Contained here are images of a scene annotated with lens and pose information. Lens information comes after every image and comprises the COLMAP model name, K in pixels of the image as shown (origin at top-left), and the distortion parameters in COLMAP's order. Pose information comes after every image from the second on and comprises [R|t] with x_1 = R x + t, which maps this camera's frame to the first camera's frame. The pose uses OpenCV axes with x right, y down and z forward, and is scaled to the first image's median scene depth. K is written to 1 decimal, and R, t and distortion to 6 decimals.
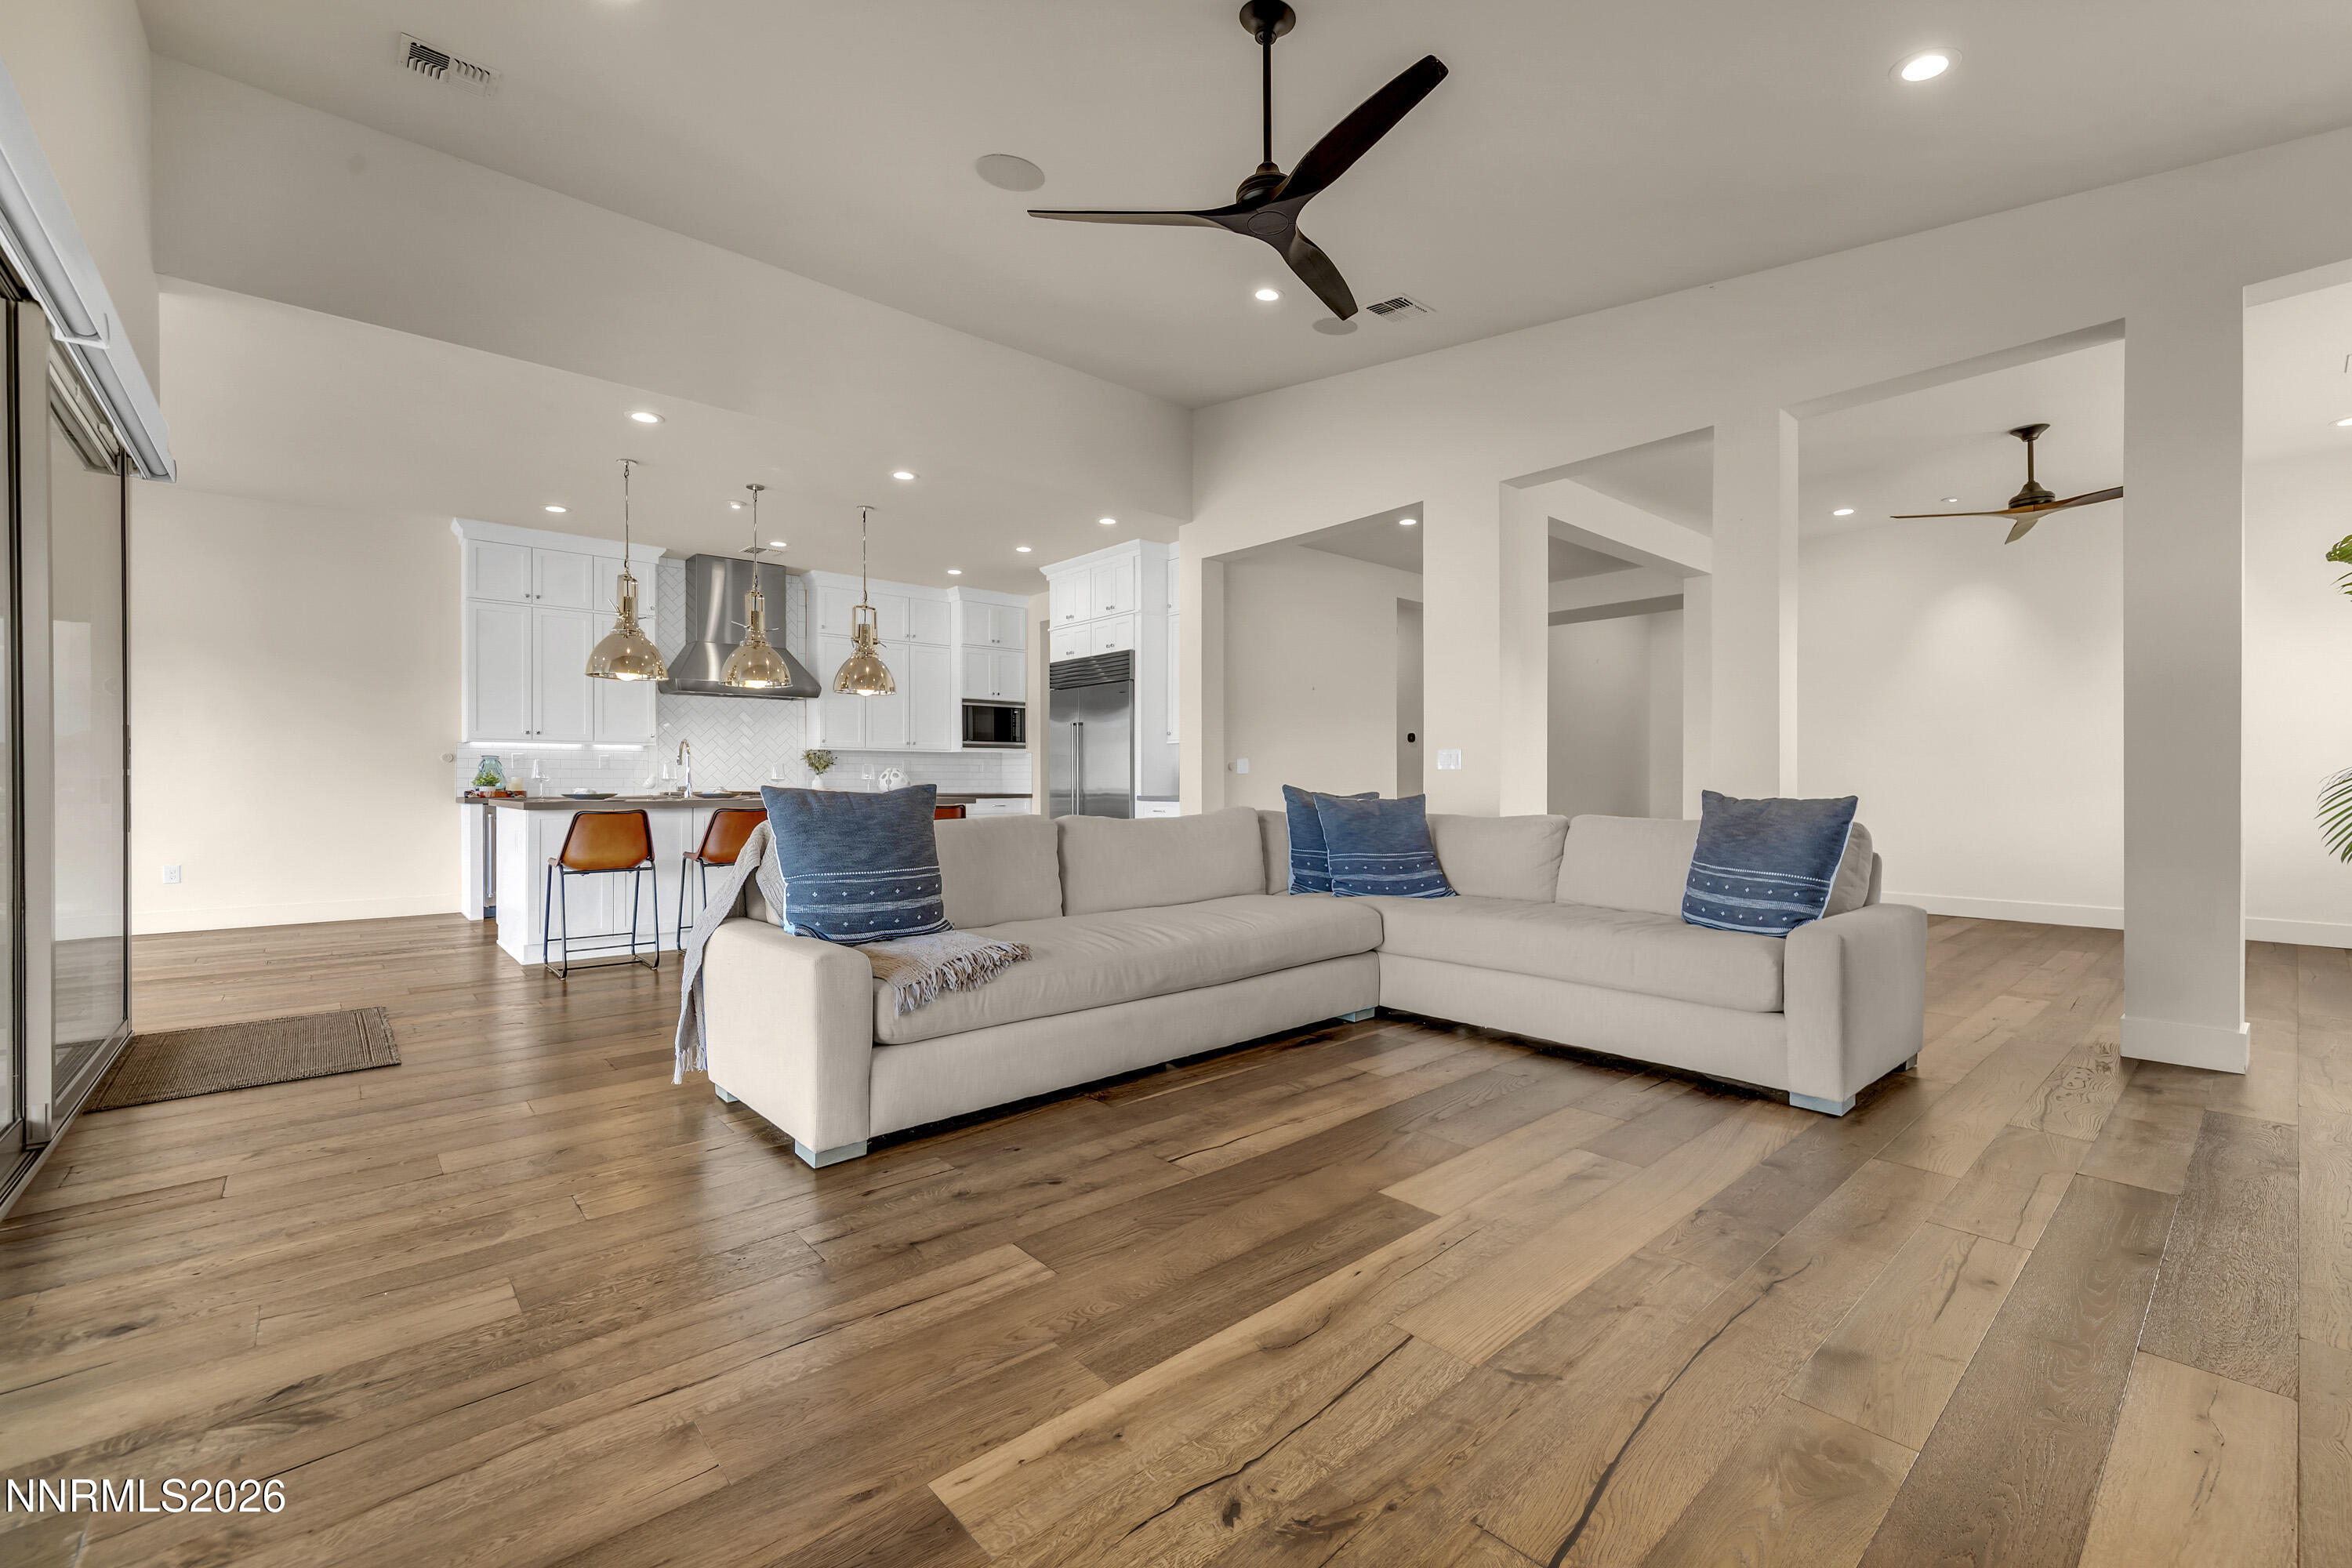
lens RADIAL K [[974.9, 0, 1214.4], [0, 974.9, 777.0], [0, 0, 1]] dist [-0.000196, 0.000466]
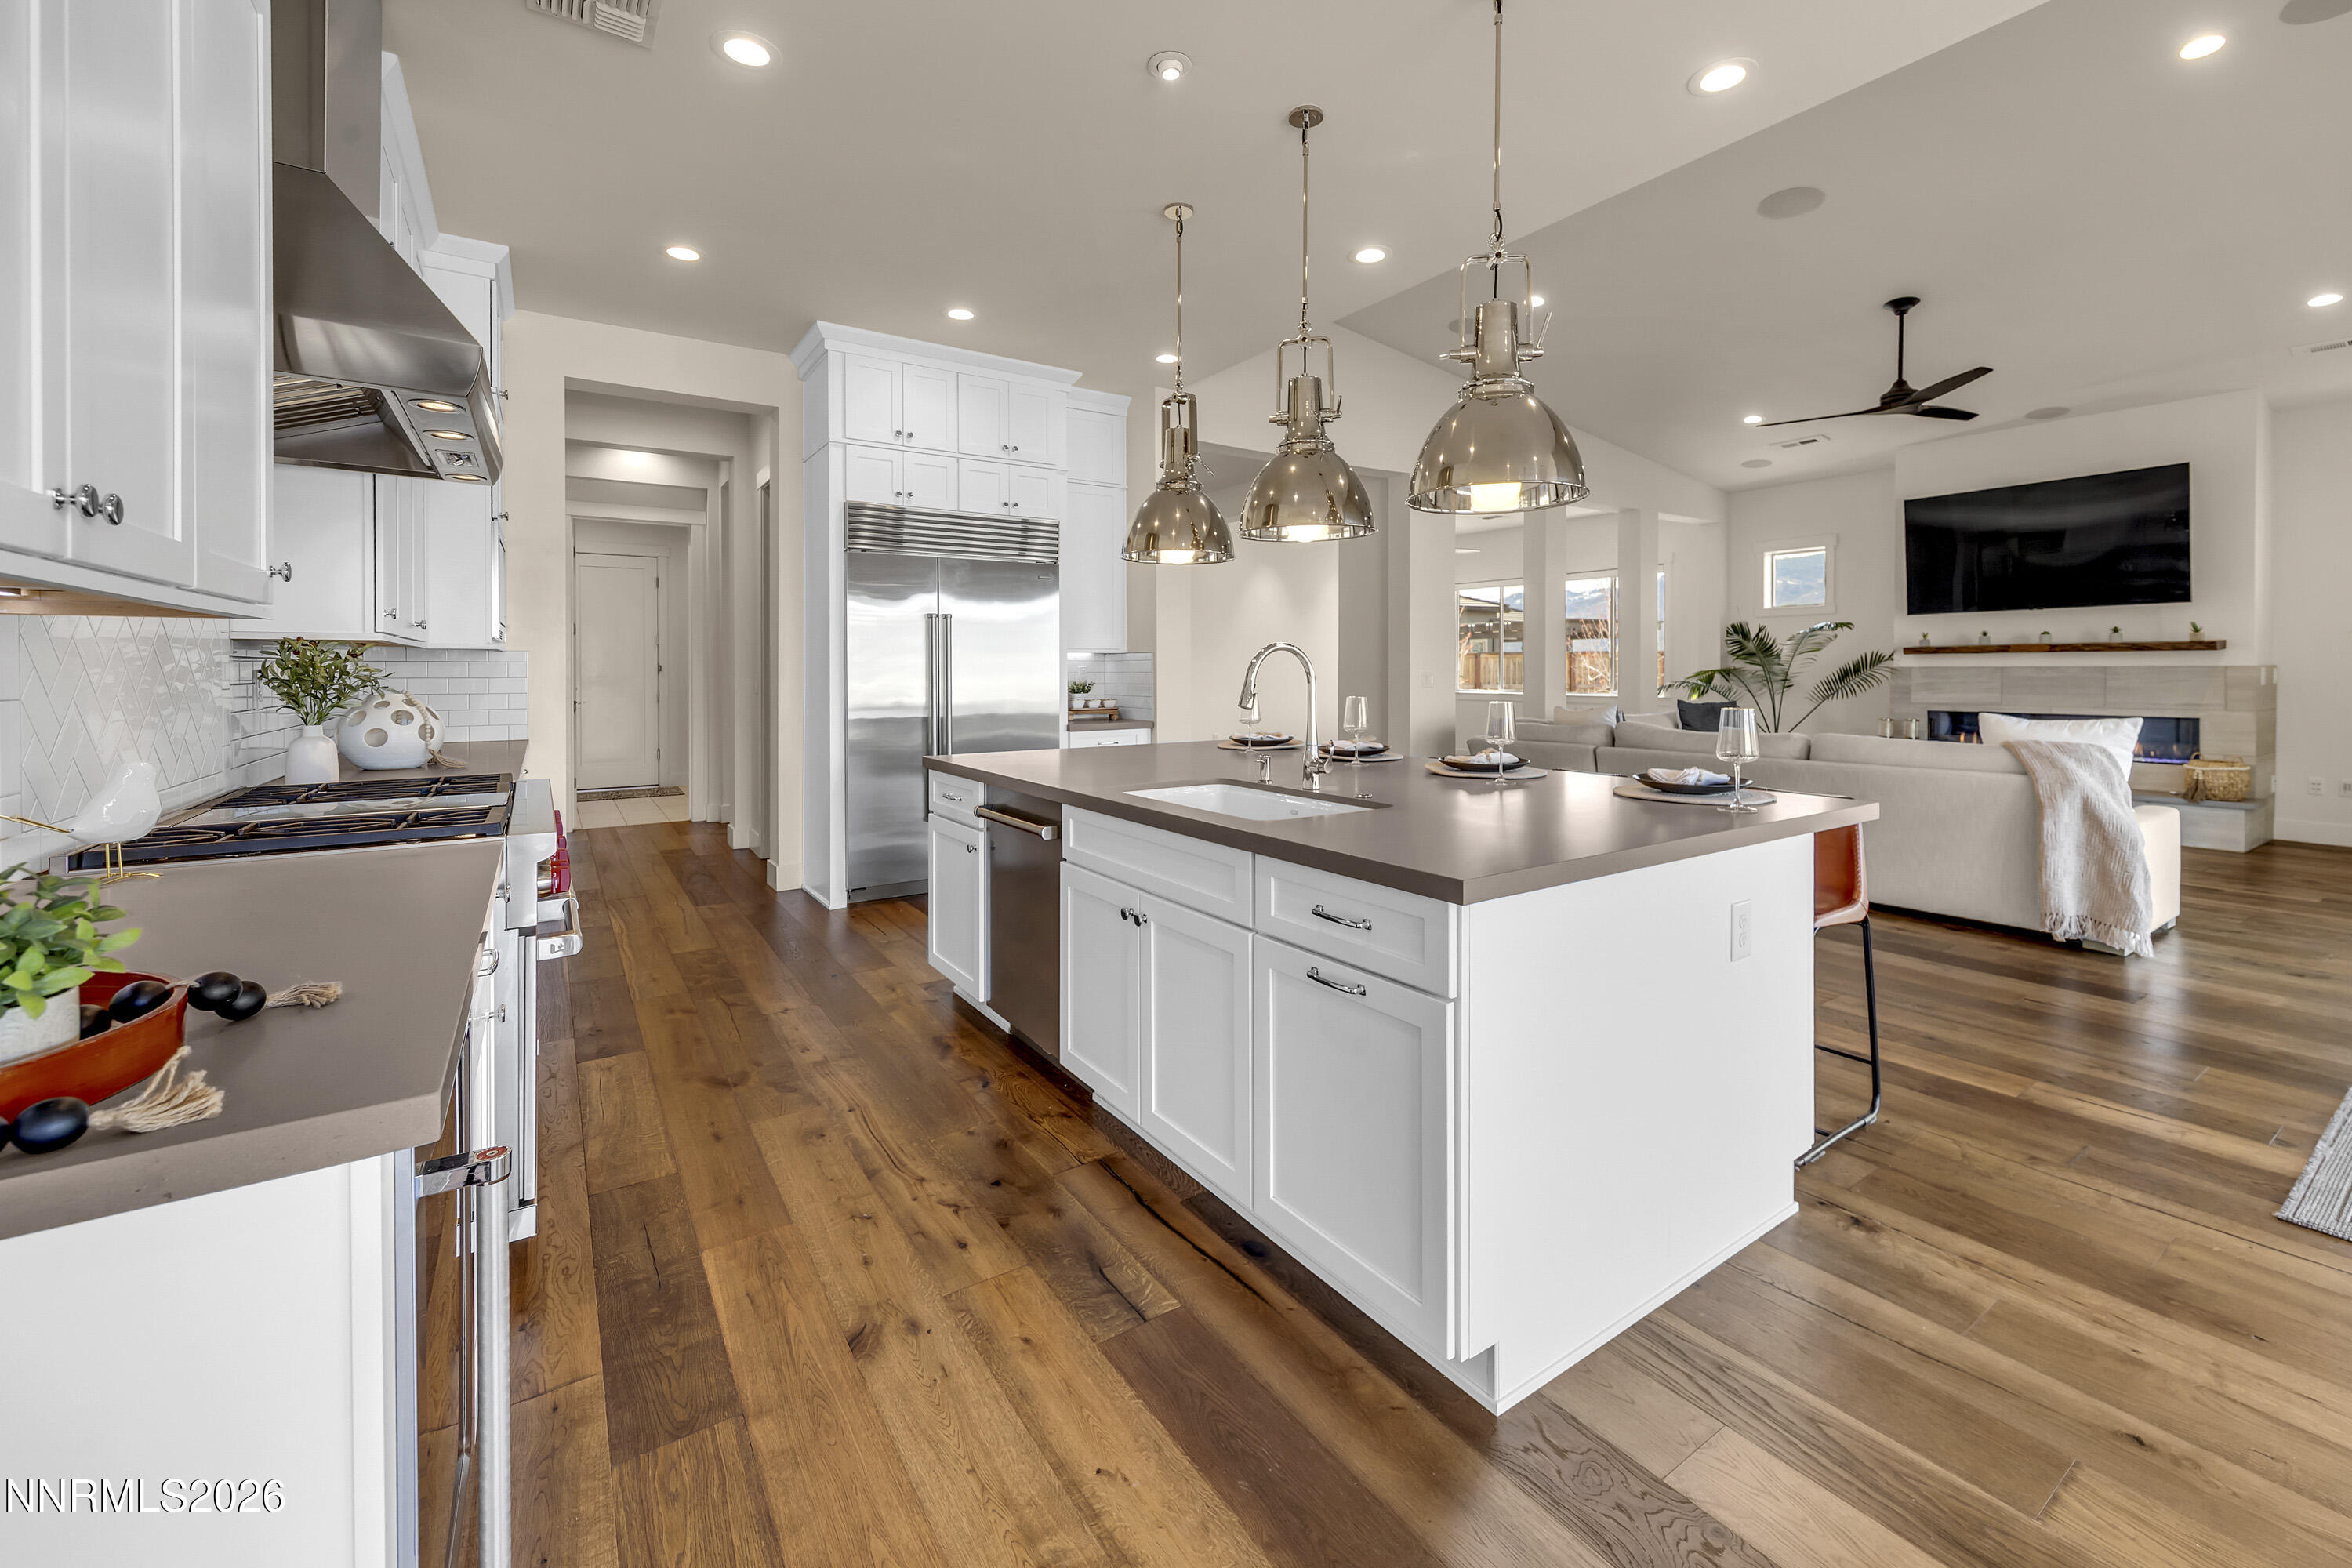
lens RADIAL K [[974.9, 0, 1190.1], [0, 974.9, 680.1], [0, 0, 1]] dist [-0.000196, 0.000466]
pose [[0.137427, -0.009181, 0.990469, -0.836212], [-0.000584, 0.999956, 0.009350, -0.022619], [-0.990512, -0.001864, 0.137416, 0.867920]]
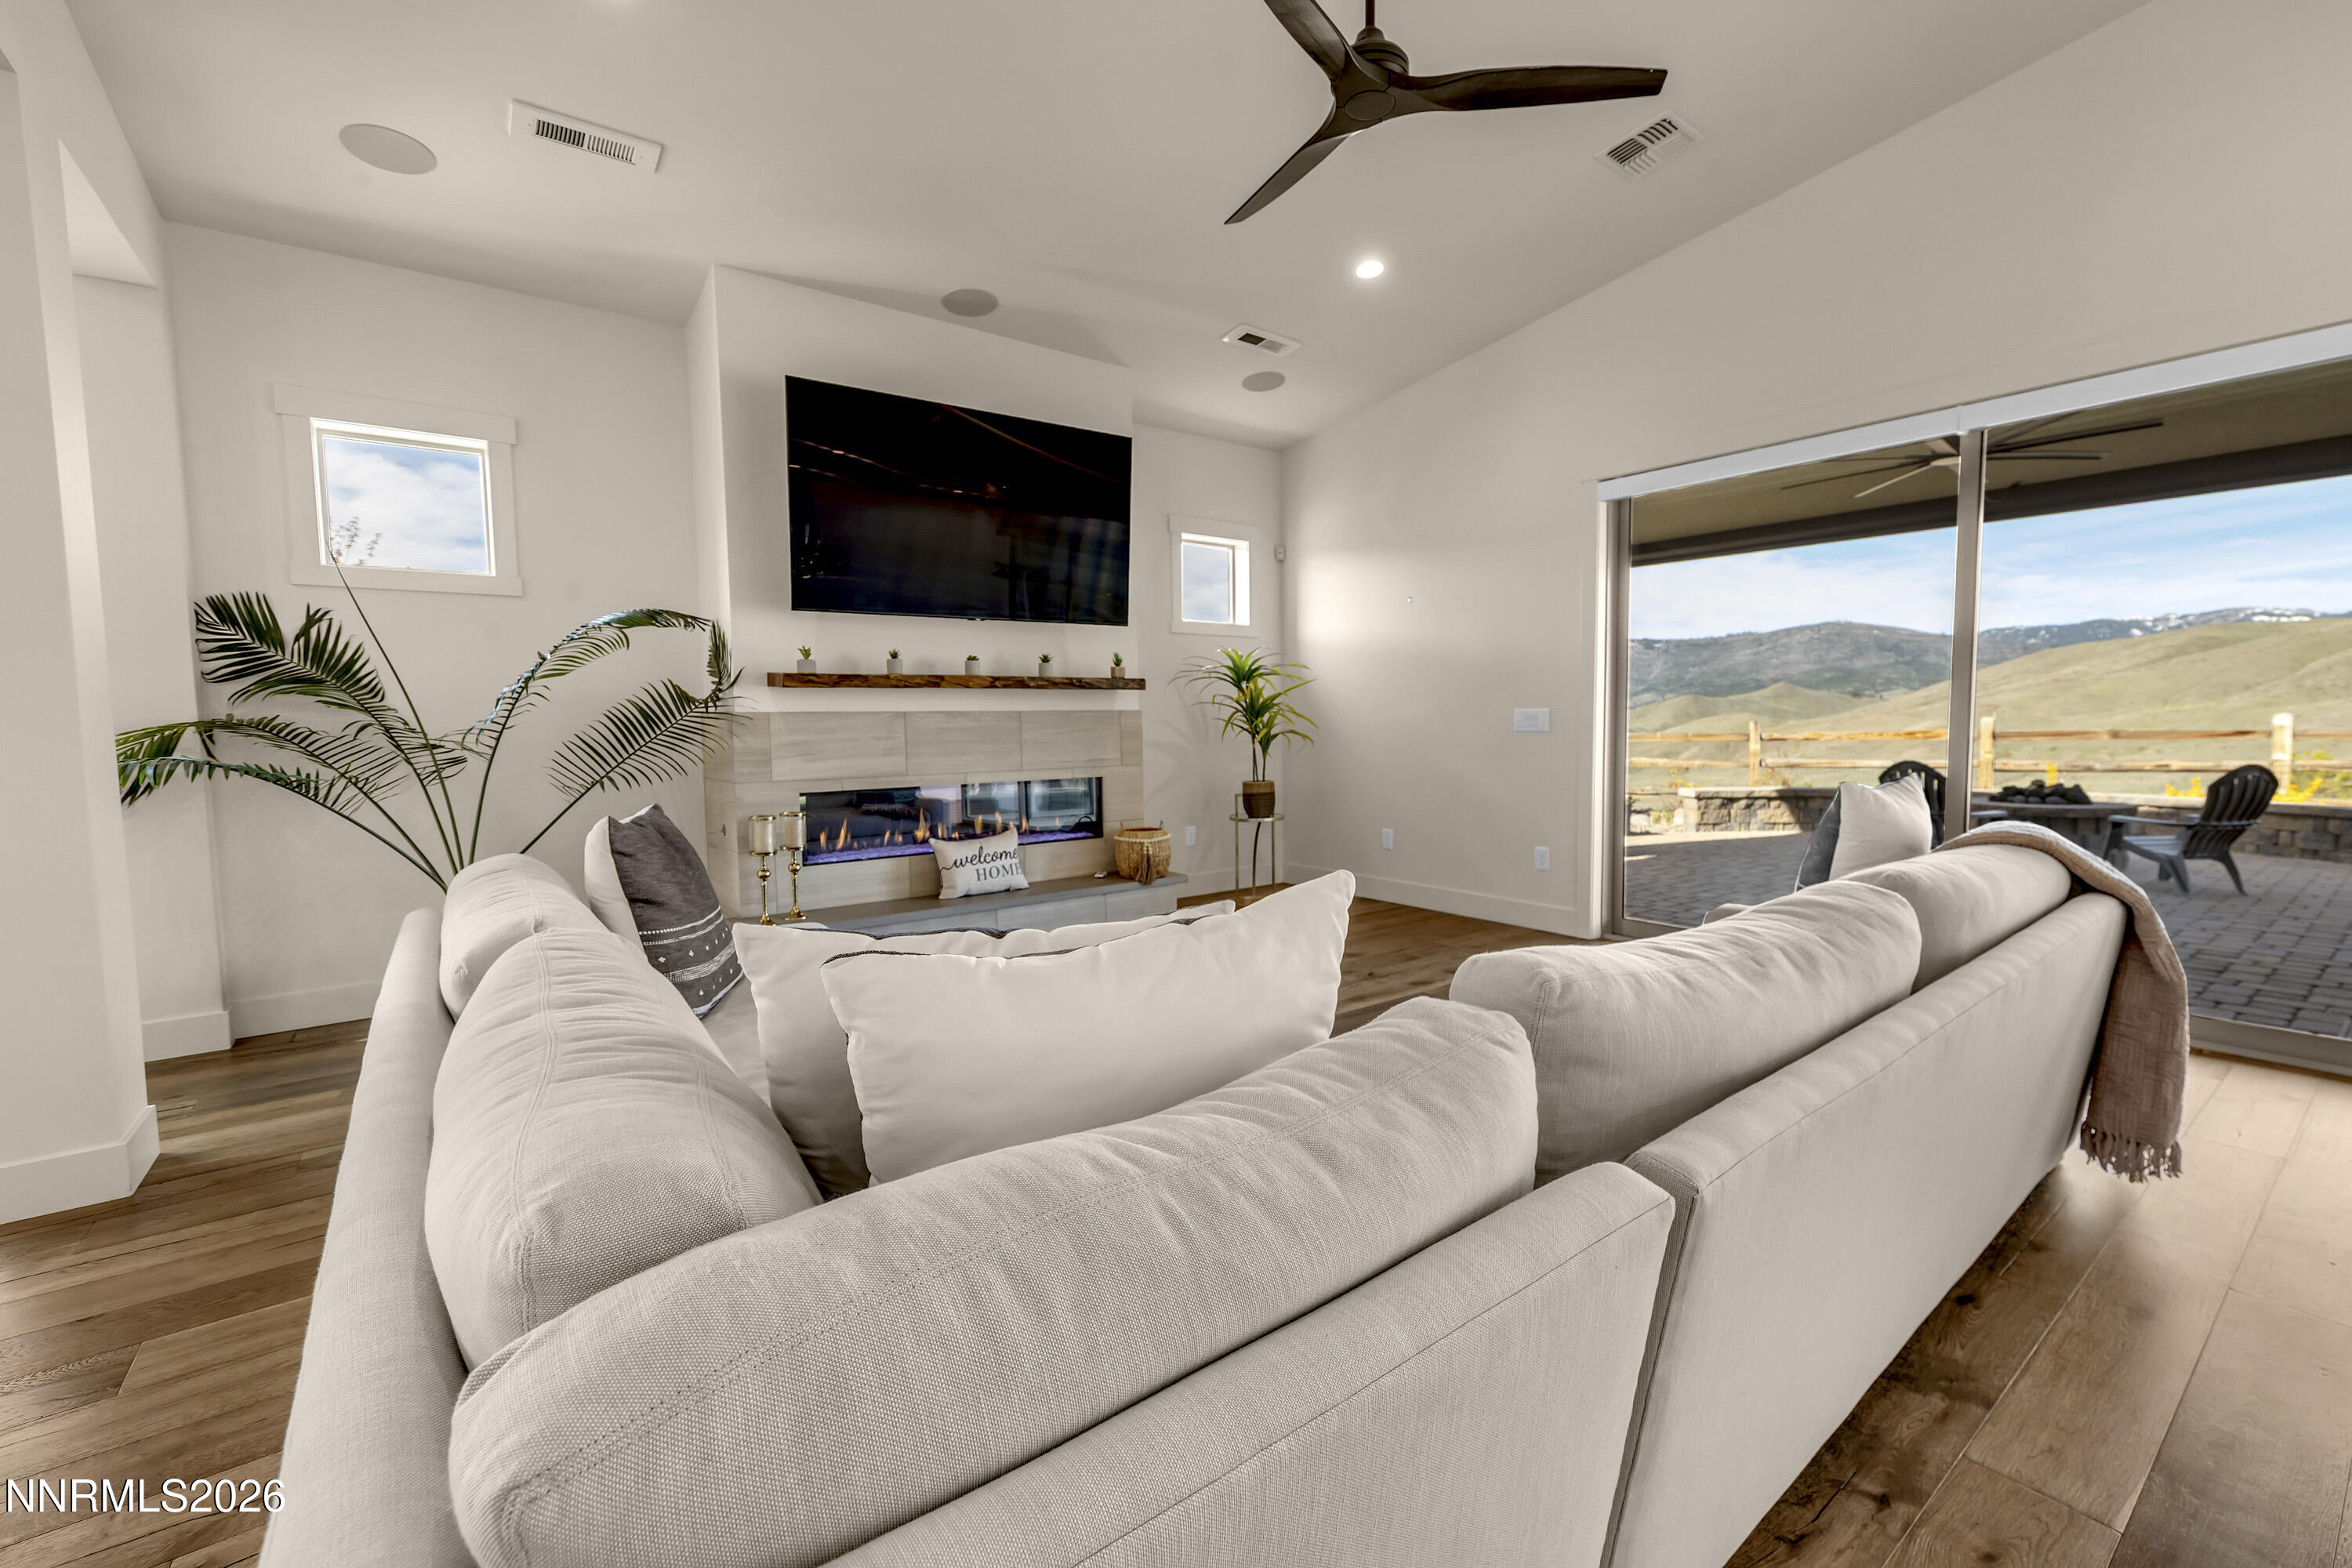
lens RADIAL K [[974.9, 0, 1211.8], [0, 974.9, 781.7], [0, 0, 1]] dist [-0.000196, 0.000466]
pose [[-0.996917, 0.009993, 0.077820, 0.055523], [0.014724, 0.998062, 0.060453, -0.017828], [-0.077065, 0.061412, -0.995133, 0.767042]]
